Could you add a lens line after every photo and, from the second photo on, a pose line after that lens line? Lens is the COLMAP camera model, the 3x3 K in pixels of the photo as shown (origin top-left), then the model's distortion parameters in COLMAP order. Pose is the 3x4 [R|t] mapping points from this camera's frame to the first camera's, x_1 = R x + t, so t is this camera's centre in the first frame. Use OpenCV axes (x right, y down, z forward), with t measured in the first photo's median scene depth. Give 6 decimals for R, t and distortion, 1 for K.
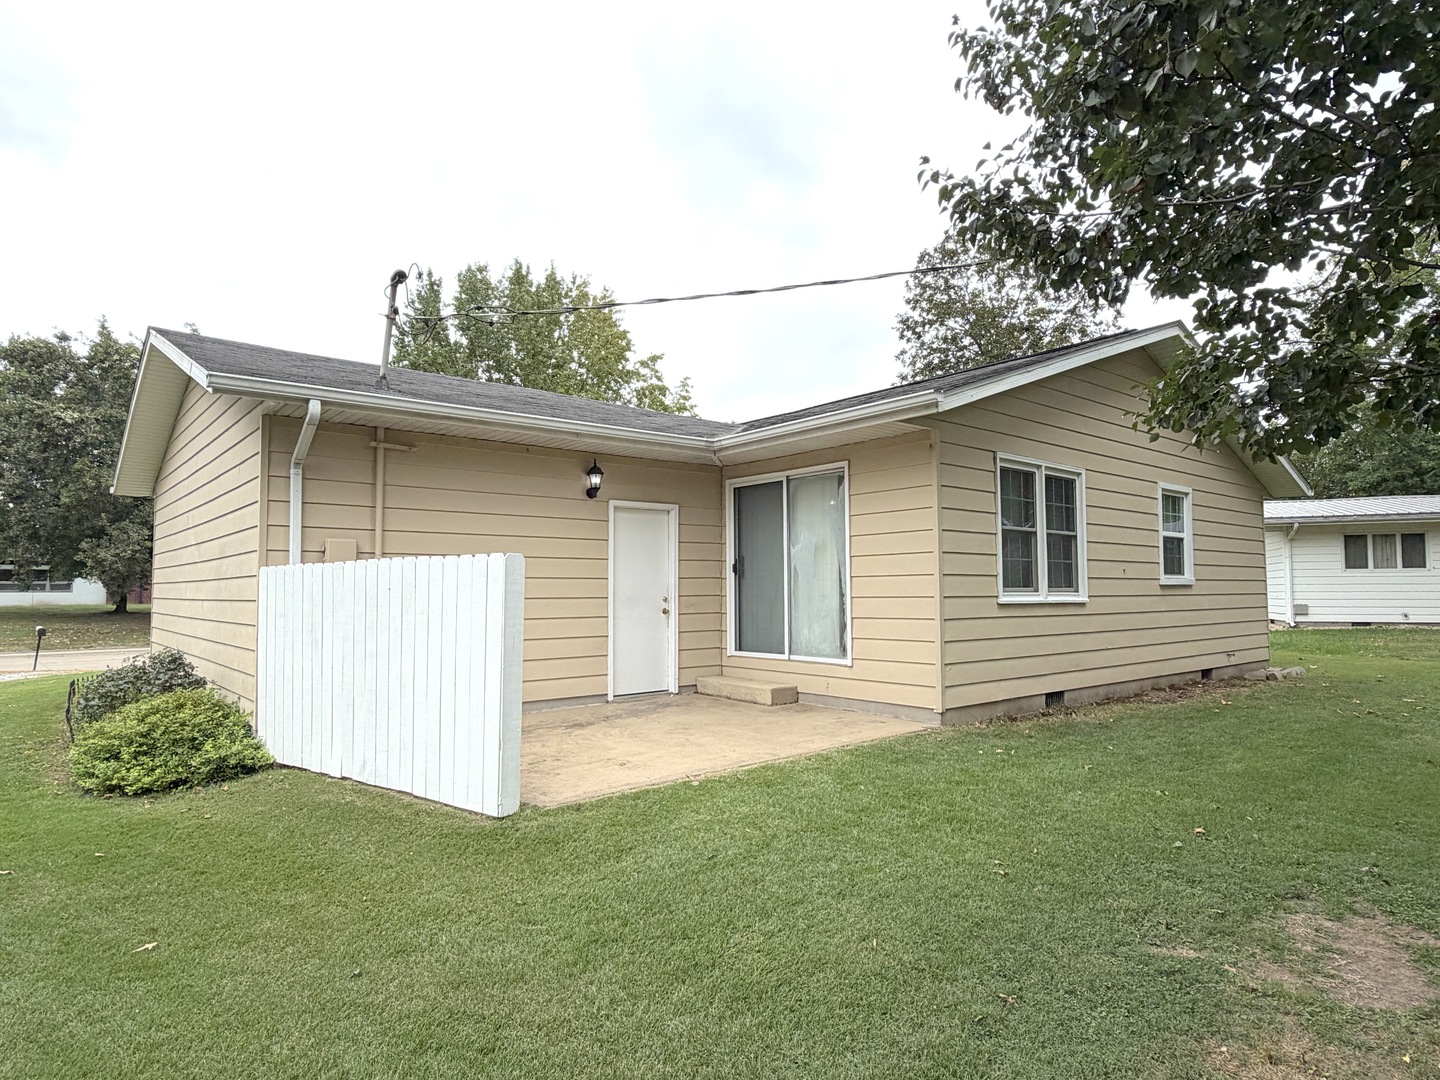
lens RADIAL K [[830.4, 0, 727.0], [0, 830.4, 553.2], [0, 0, 1]] dist [-0.002624, -0.001591]
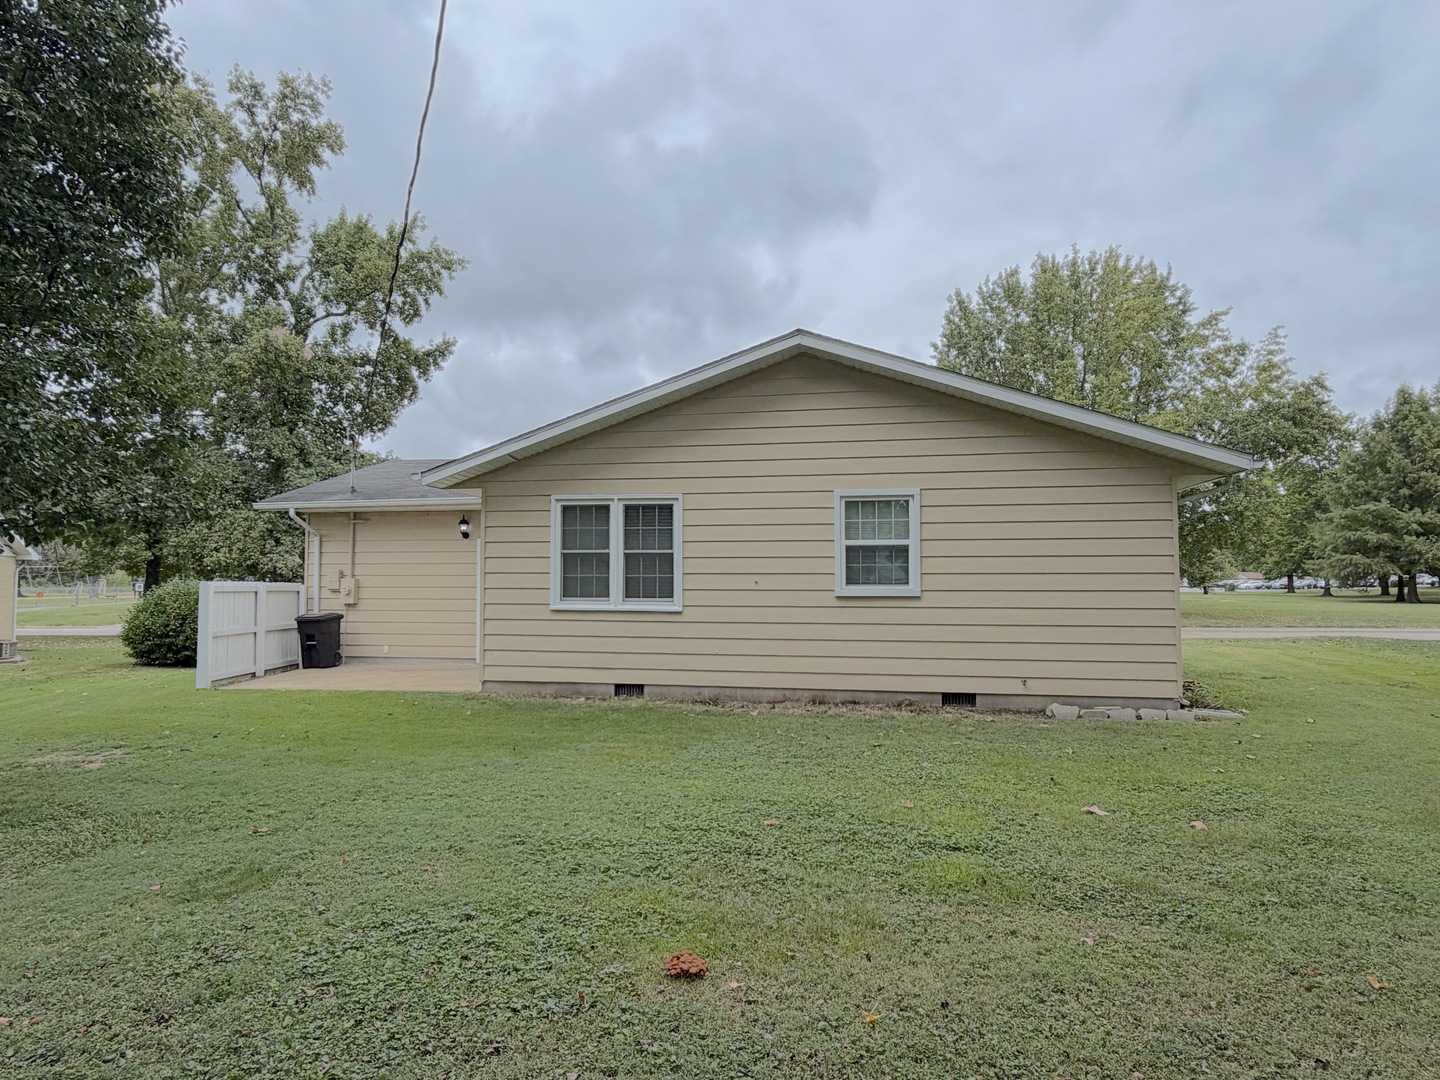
lens RADIAL K [[830.4, 0, 724.5], [0, 830.4, 535.7], [0, 0, 1]] dist [-0.002624, -0.001591]
pose [[0.645511, -0.038996, -0.762755, 1.396682], [0.031377, 0.999207, -0.024531, -0.014729], [0.763106, -0.008098, 0.646222, 0.323362]]
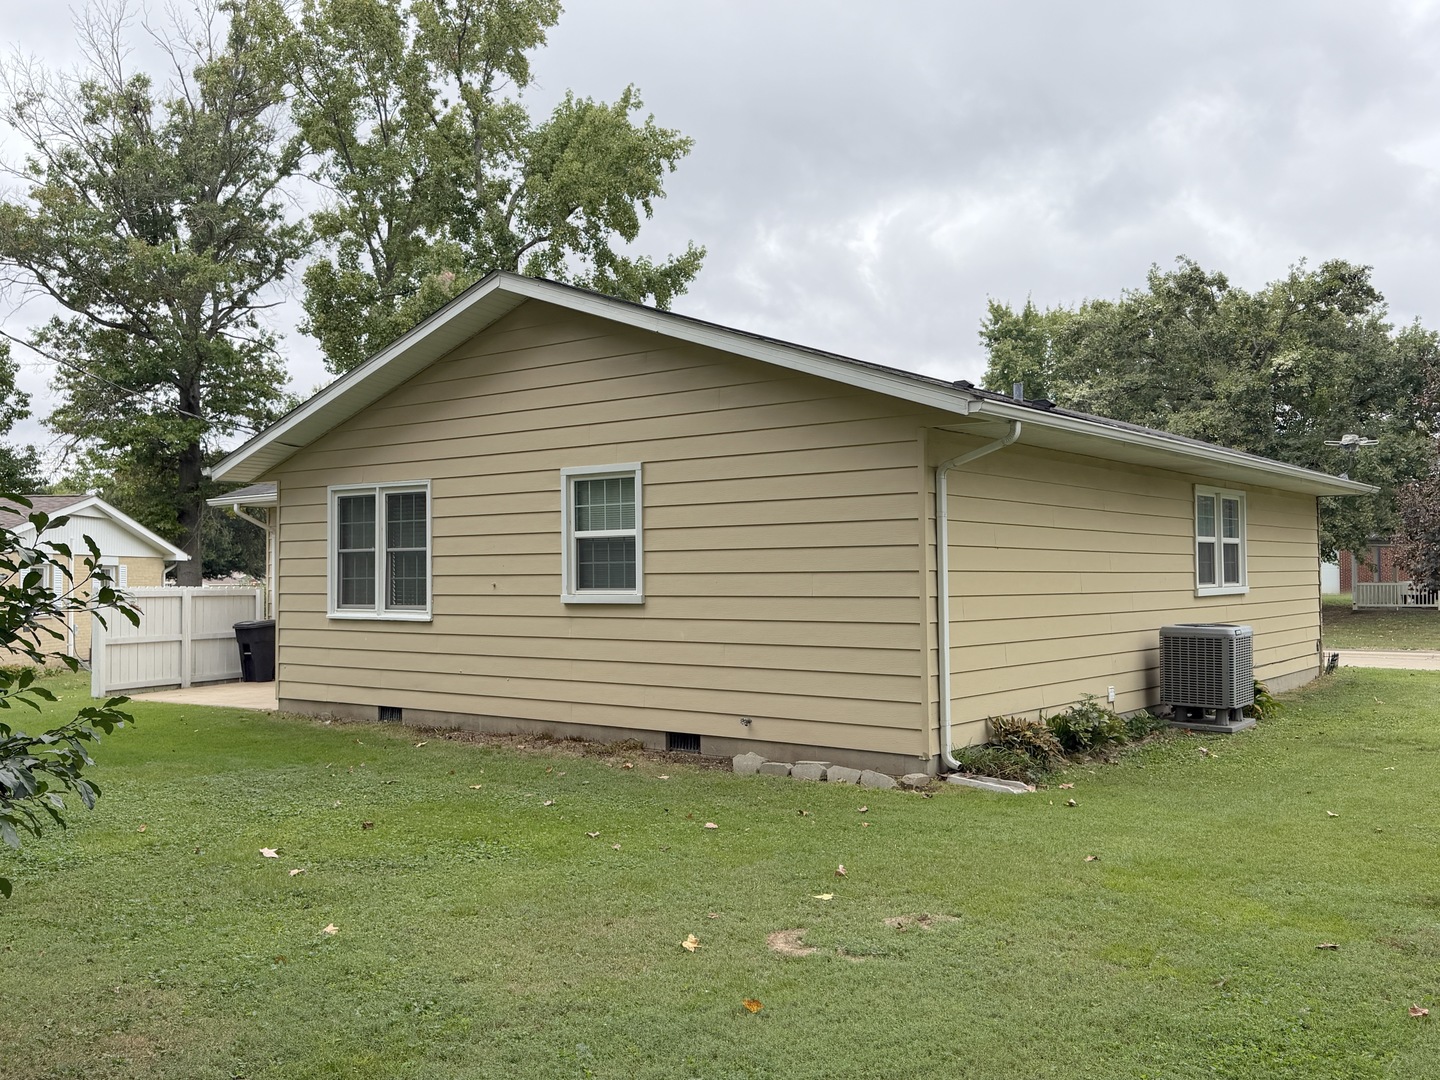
lens RADIAL K [[1270.0, 0, 712.6], [0, 1270.0, 537.6], [0, 0, 1]] dist [0.092364, -0.002683]
pose [[0.218197, -0.029311, -0.975464, 2.002046], [0.048768, 0.998628, -0.019099, 0.008155], [0.974685, -0.043405, 0.219327, 1.037870]]
